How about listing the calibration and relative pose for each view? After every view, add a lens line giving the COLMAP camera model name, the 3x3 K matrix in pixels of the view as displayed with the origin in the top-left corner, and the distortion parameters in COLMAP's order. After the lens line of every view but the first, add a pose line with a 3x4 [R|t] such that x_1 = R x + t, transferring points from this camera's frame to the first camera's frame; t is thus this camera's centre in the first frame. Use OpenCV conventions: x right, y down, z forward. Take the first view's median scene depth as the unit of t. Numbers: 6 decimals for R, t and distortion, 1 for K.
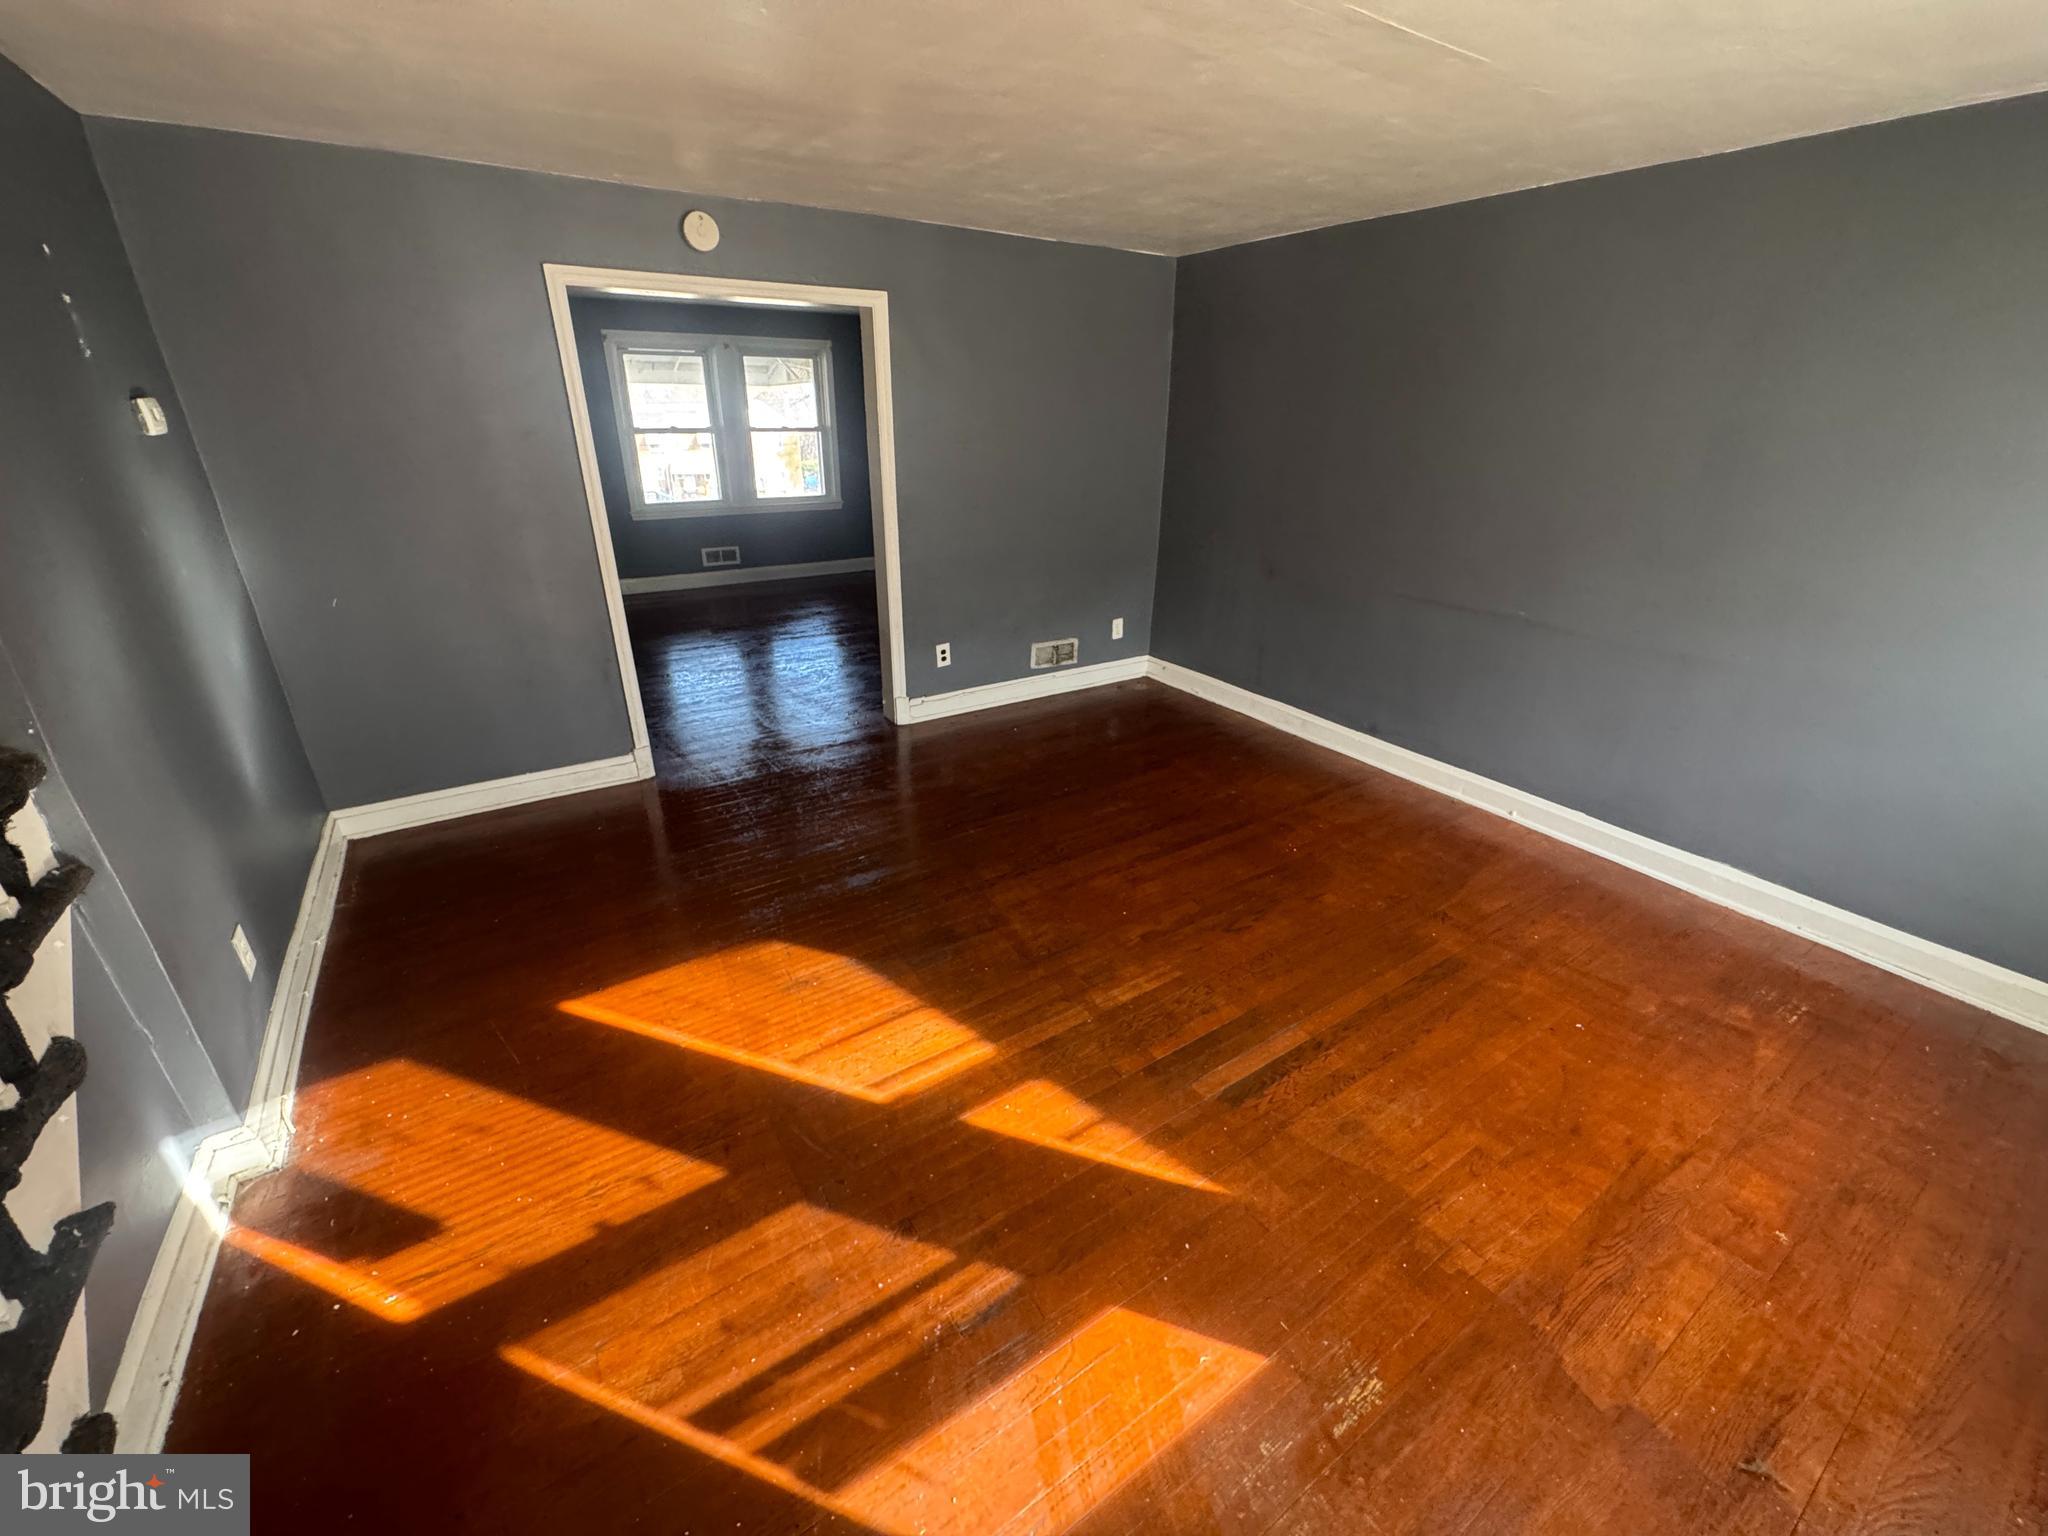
lens RADIAL K [[818.1, 0, 1024.0], [0, 818.1, 768.0], [0, 0, 1]] dist [-0.001035, 0.000057]
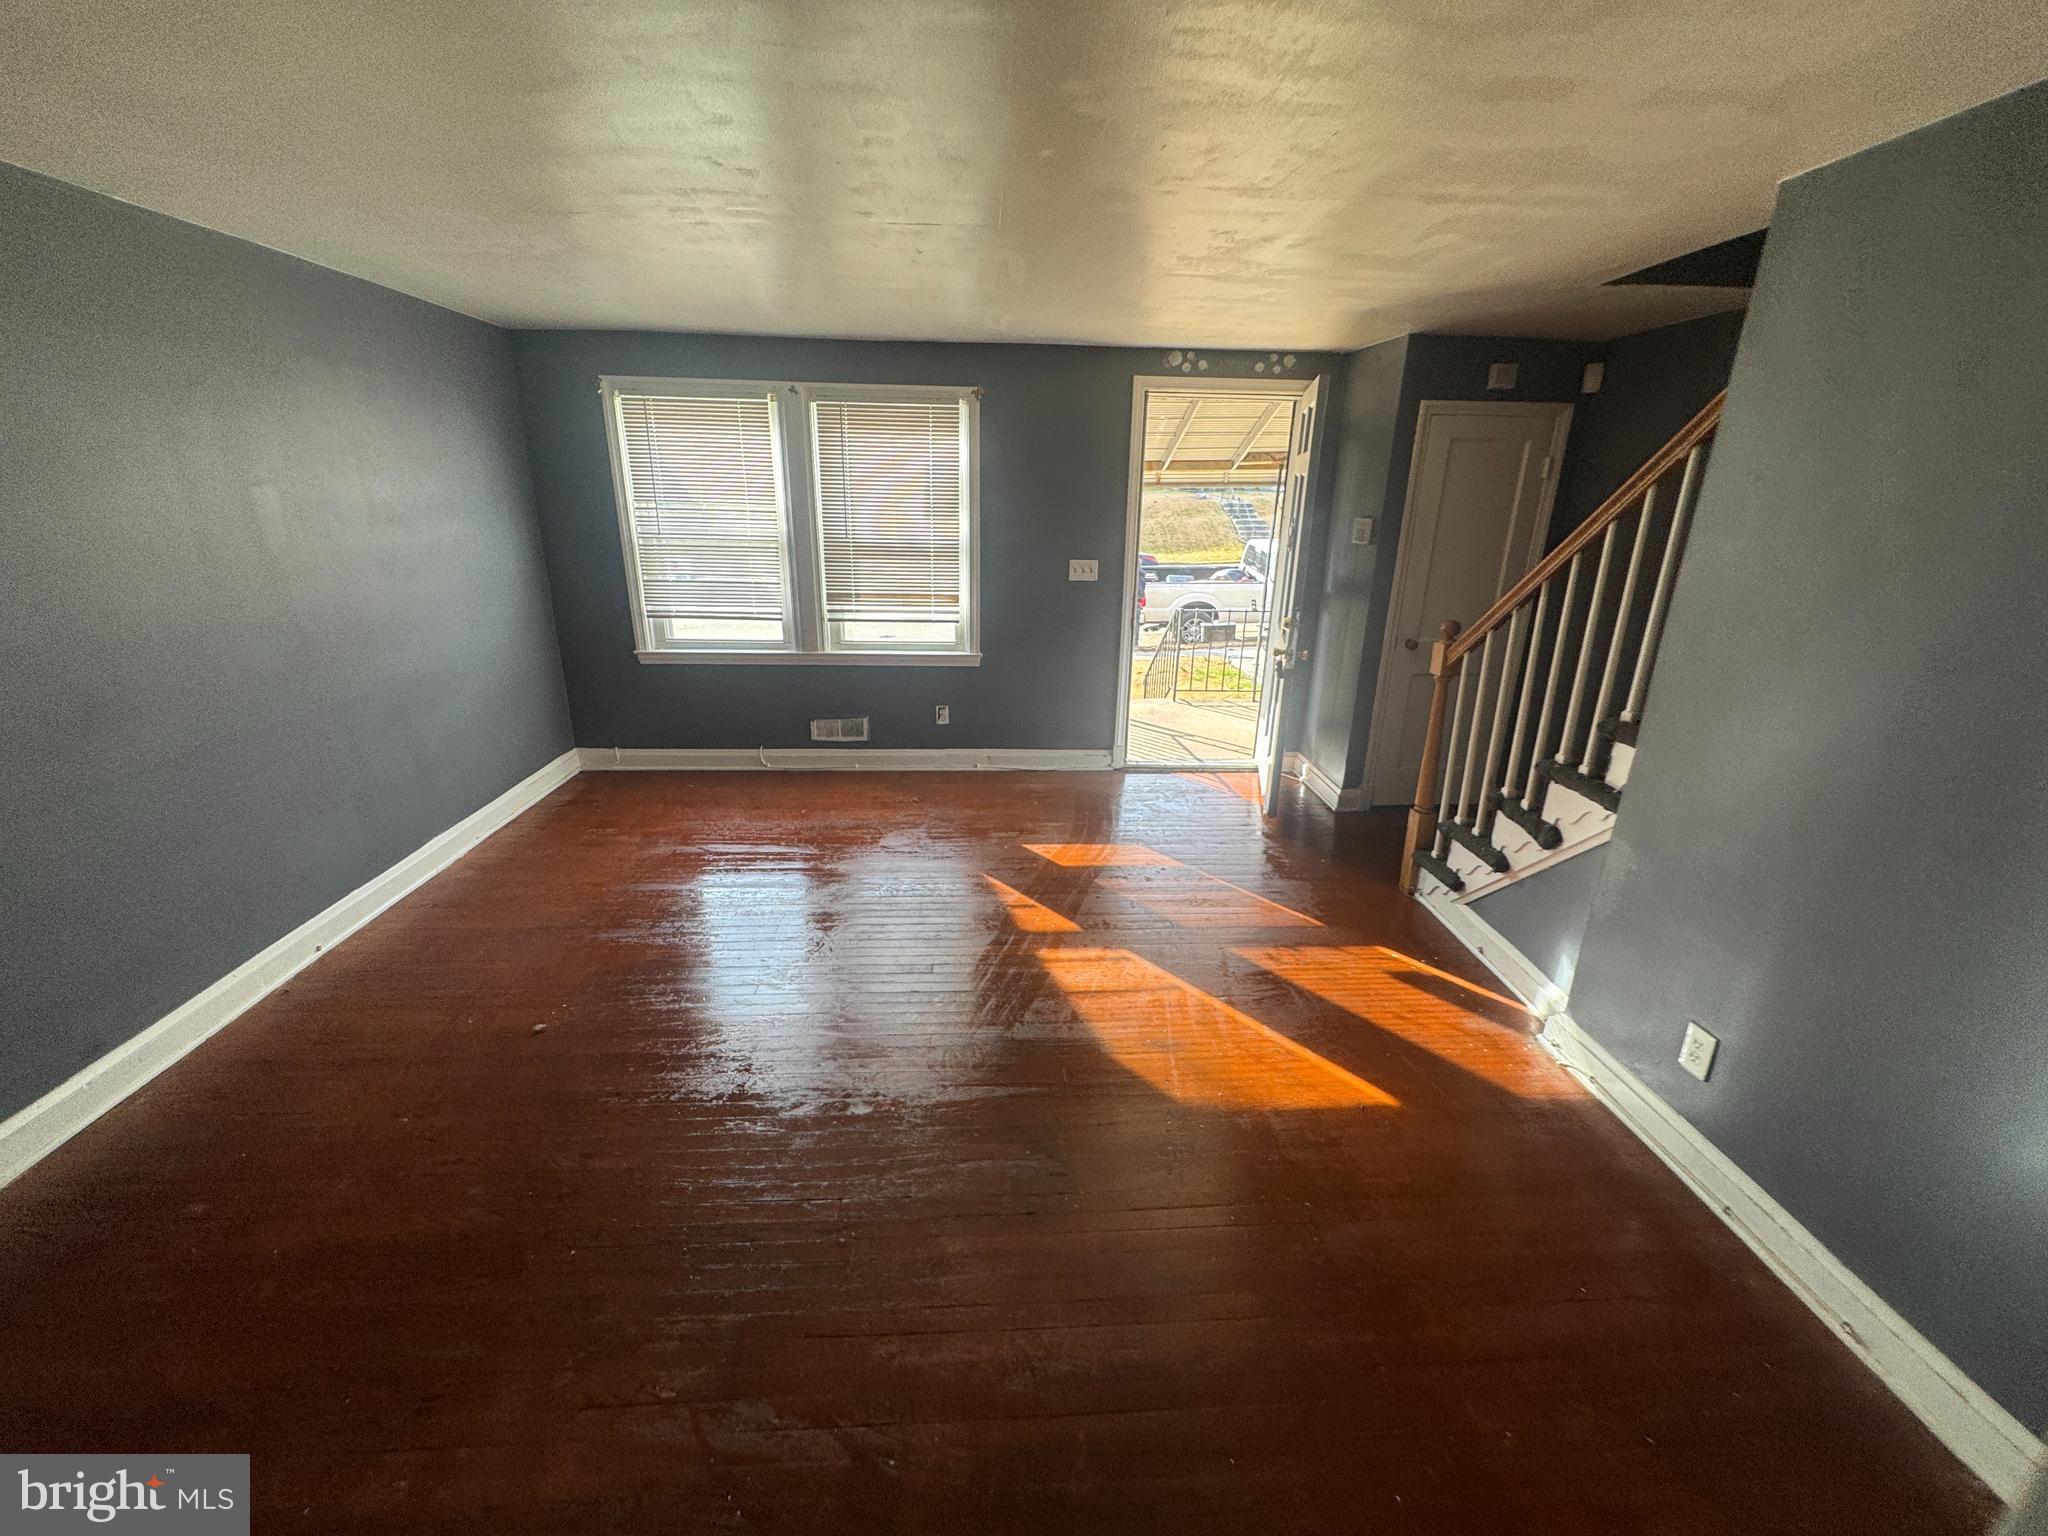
lens RADIAL K [[818.1, 0, 1024.0], [0, 818.1, 768.0], [0, 0, 1]] dist [-0.001035, 0.000057]
pose [[-0.863117, -0.192352, 0.466937, -0.601387], [0.179801, 0.746982, 0.640070, -0.769202], [-0.471912, 0.636411, -0.610148, 1.660662]]
